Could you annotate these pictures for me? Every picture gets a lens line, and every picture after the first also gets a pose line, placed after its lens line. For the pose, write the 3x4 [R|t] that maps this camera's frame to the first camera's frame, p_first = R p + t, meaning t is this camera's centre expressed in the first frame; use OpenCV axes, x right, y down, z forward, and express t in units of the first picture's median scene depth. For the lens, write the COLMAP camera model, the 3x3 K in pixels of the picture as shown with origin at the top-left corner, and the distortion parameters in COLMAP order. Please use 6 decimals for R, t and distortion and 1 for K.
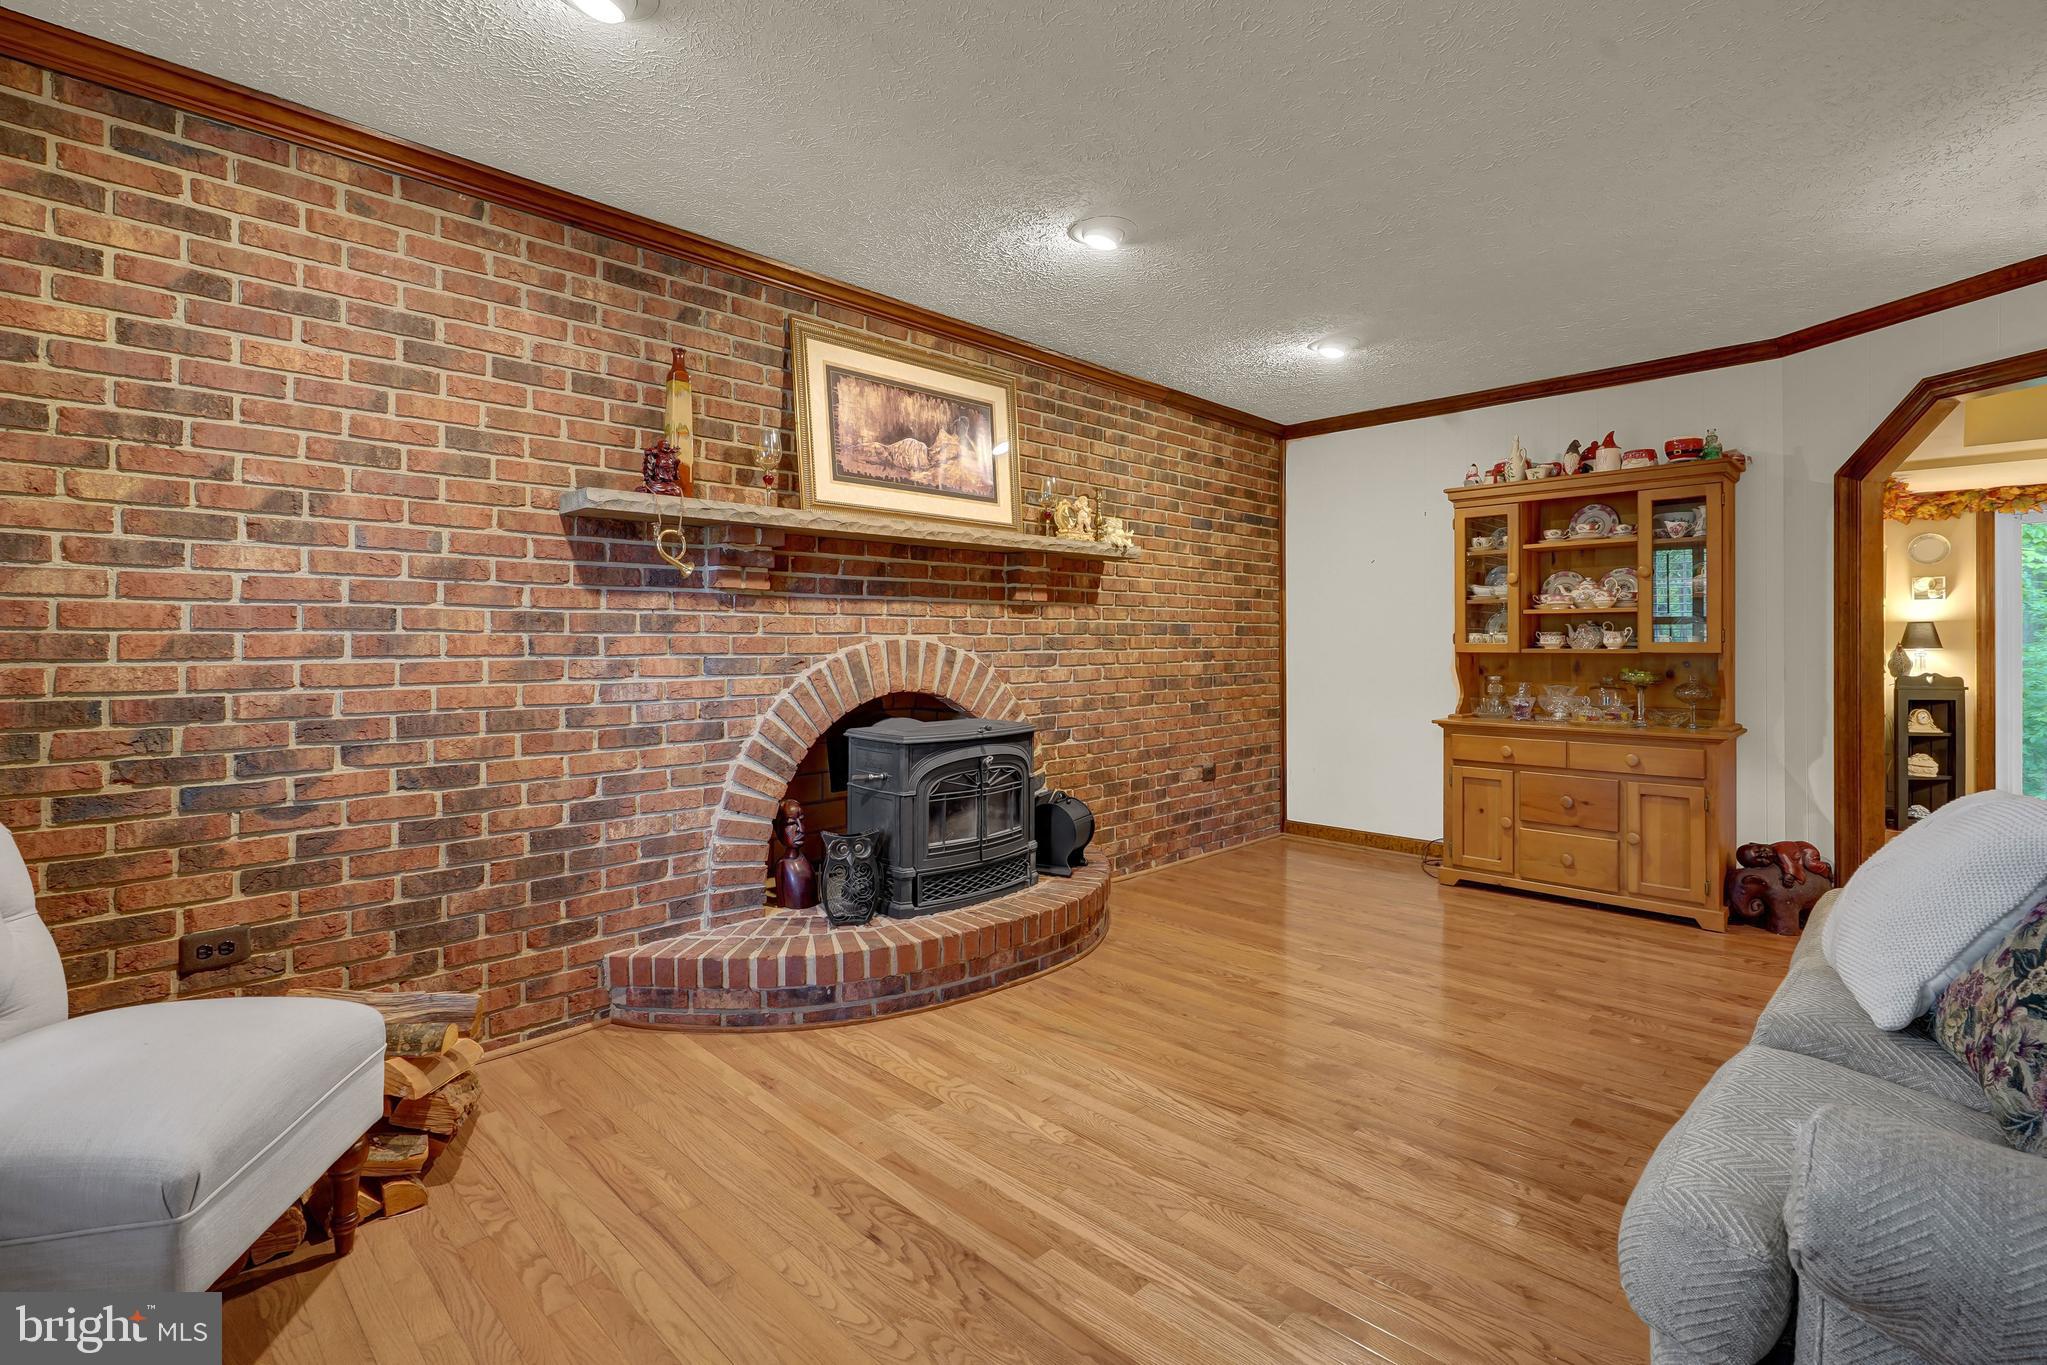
lens RADIAL K [[932.6, 0, 1030.2], [0, 932.6, 667.7], [0, 0, 1]] dist [0.005018, 0.000145]
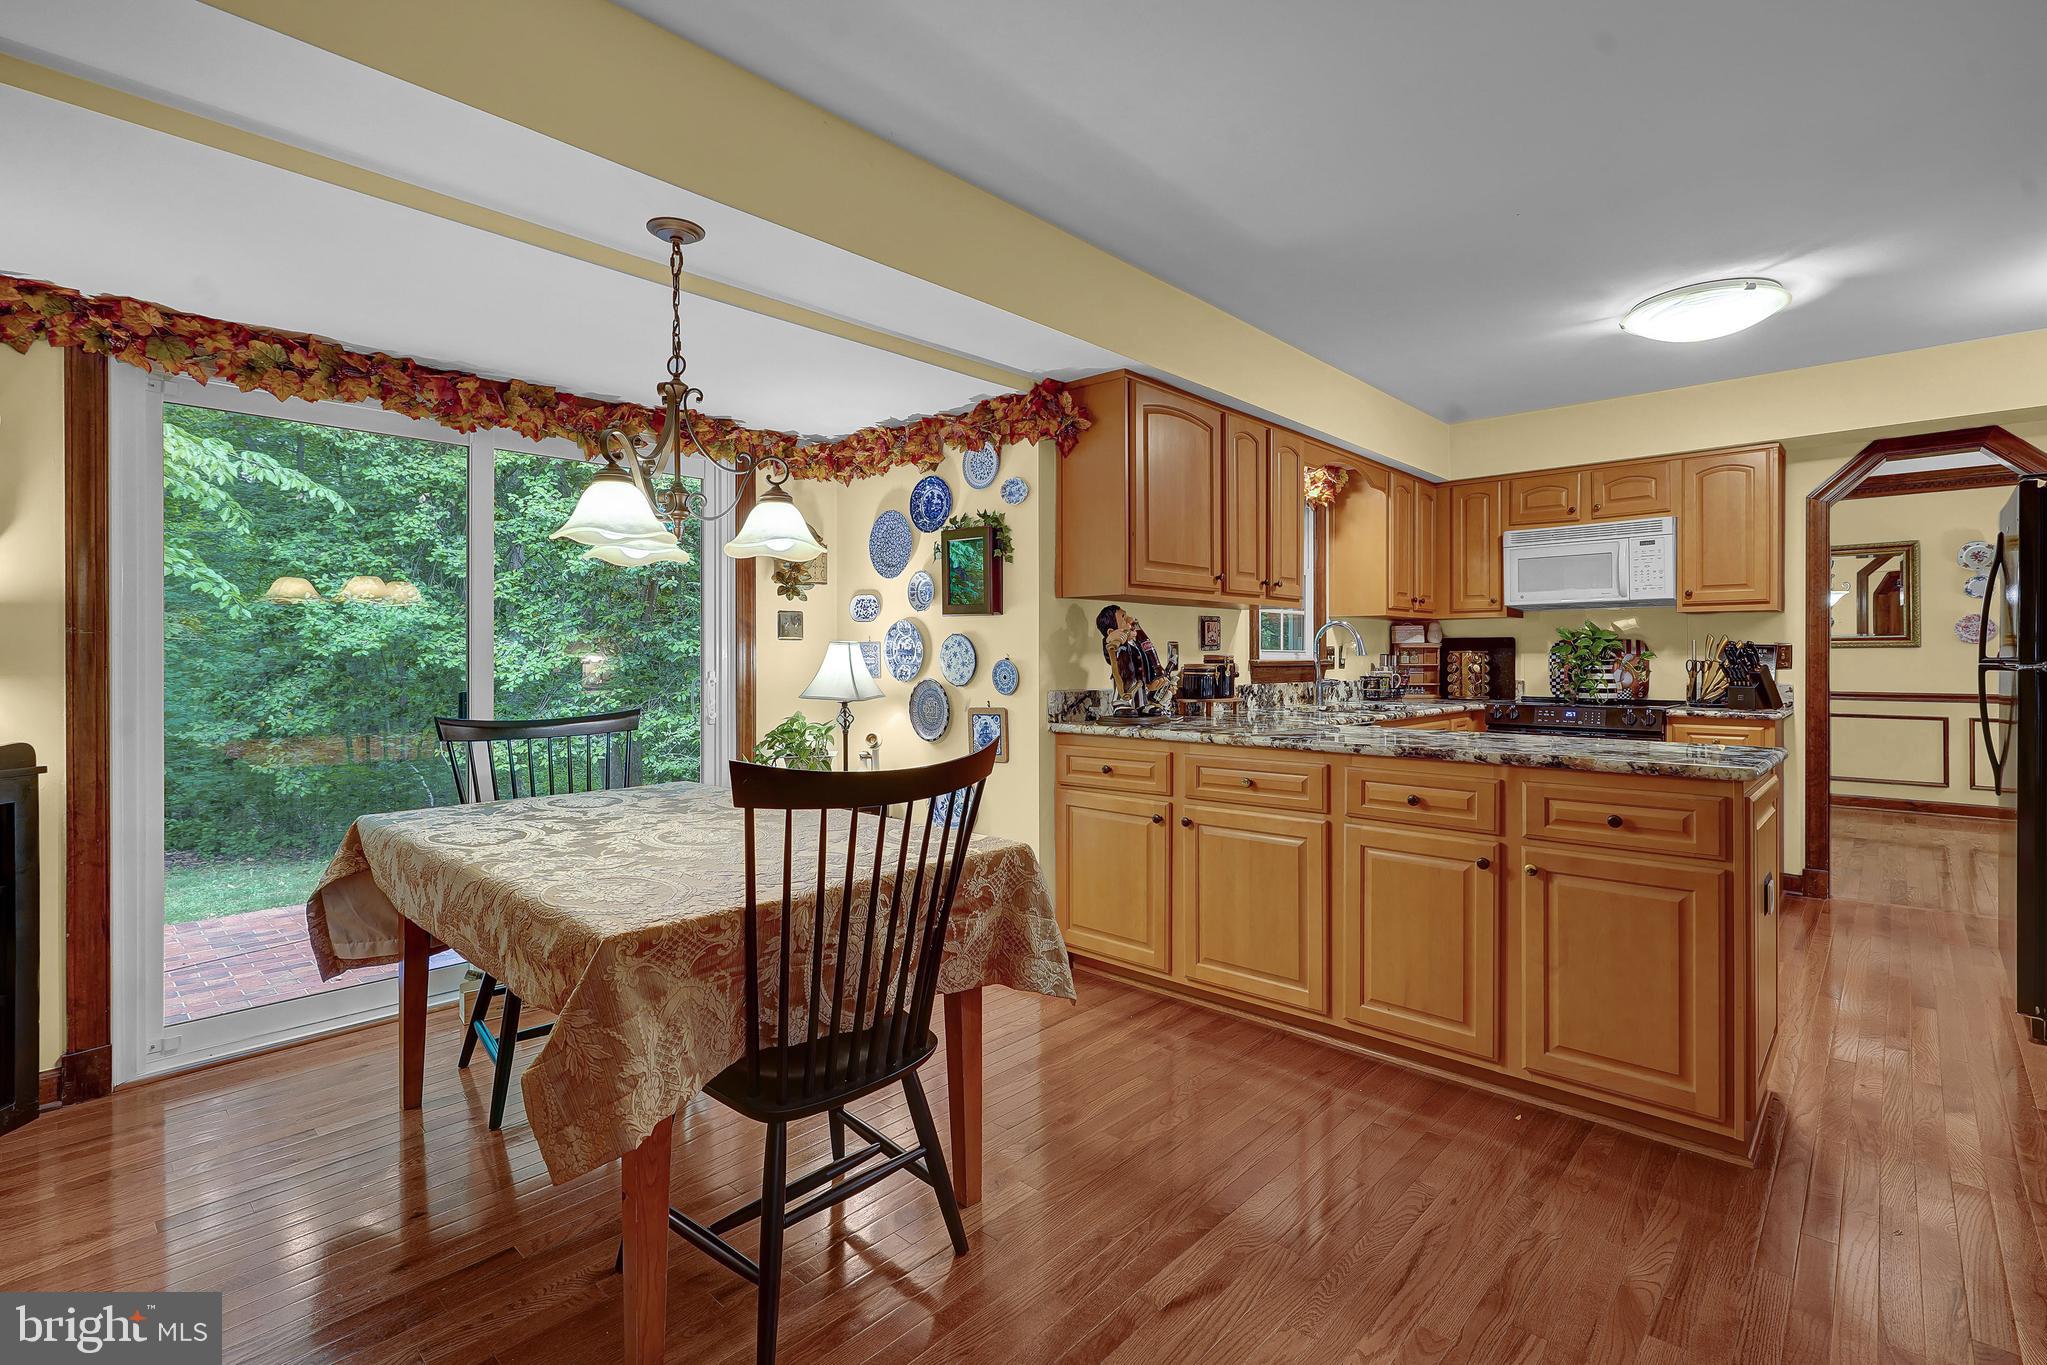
lens RADIAL K [[932.6, 0, 1029.3], [0, 932.6, 663.1], [0, 0, 1]] dist [0.005018, 0.000145]
pose [[-0.016557, 0.004526, 0.999853, 0.589942], [0.005280, 0.999976, -0.004439, -0.019268], [-0.999849, 0.005206, -0.016581, 0.583767]]
